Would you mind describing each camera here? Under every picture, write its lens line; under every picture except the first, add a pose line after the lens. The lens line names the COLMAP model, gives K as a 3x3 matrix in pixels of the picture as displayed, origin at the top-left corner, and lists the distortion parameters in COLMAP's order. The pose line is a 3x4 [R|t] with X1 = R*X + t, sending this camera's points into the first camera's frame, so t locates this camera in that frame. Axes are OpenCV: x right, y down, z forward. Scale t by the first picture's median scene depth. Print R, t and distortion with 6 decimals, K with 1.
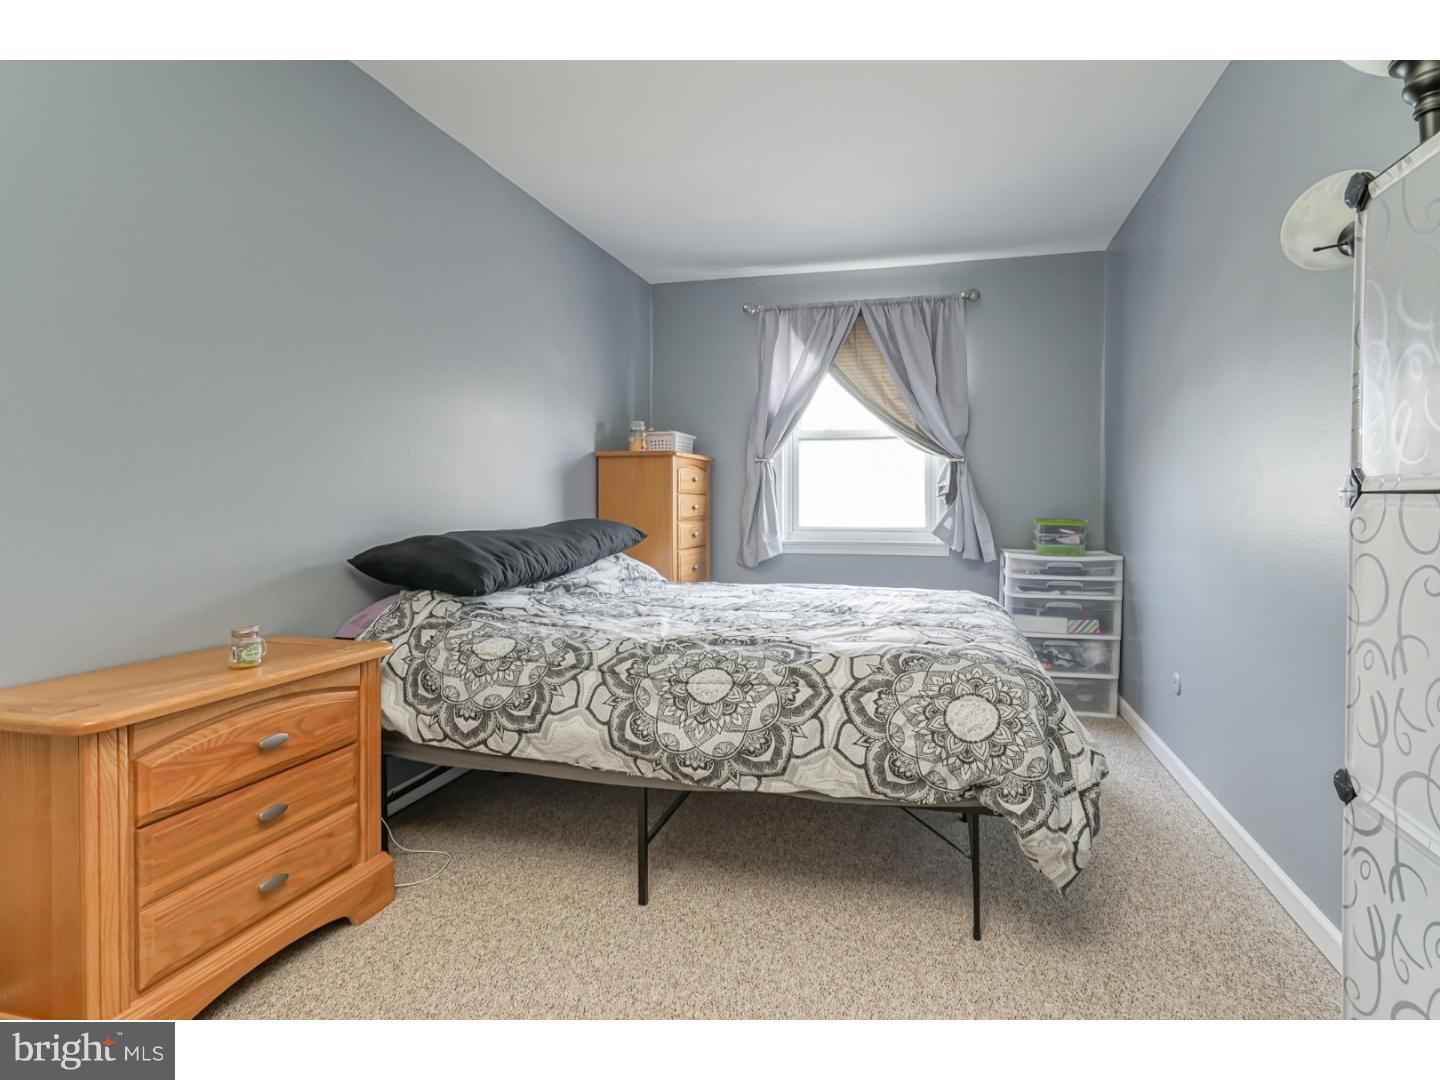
lens RADIAL K [[685.8, 0, 718.8], [0, 685.8, 545.2], [0, 0, 1]] dist [-0.006201, 0.003437]
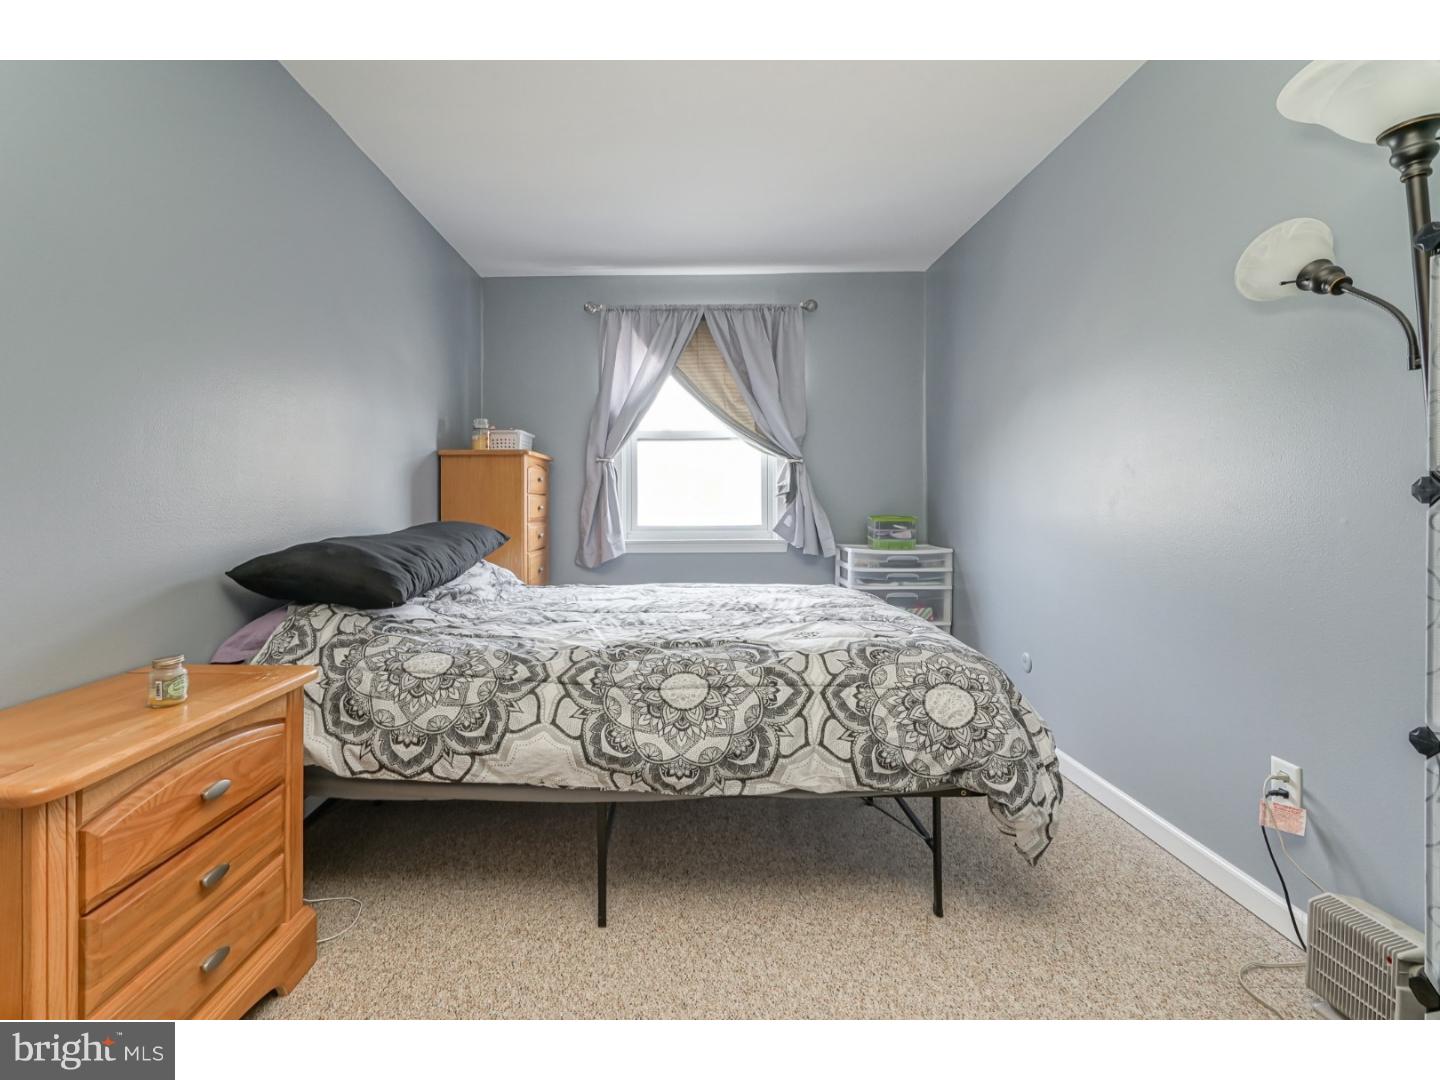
lens RADIAL K [[685.8, 0, 711.0], [0, 685.8, 532.9], [0, 0, 1]] dist [-0.006201, 0.003437]
pose [[0.978219, -0.017103, 0.206868, -0.172408], [0.020721, 0.999668, -0.015334, -0.003878], [-0.206537, 0.019286, 0.978249, 0.033474]]
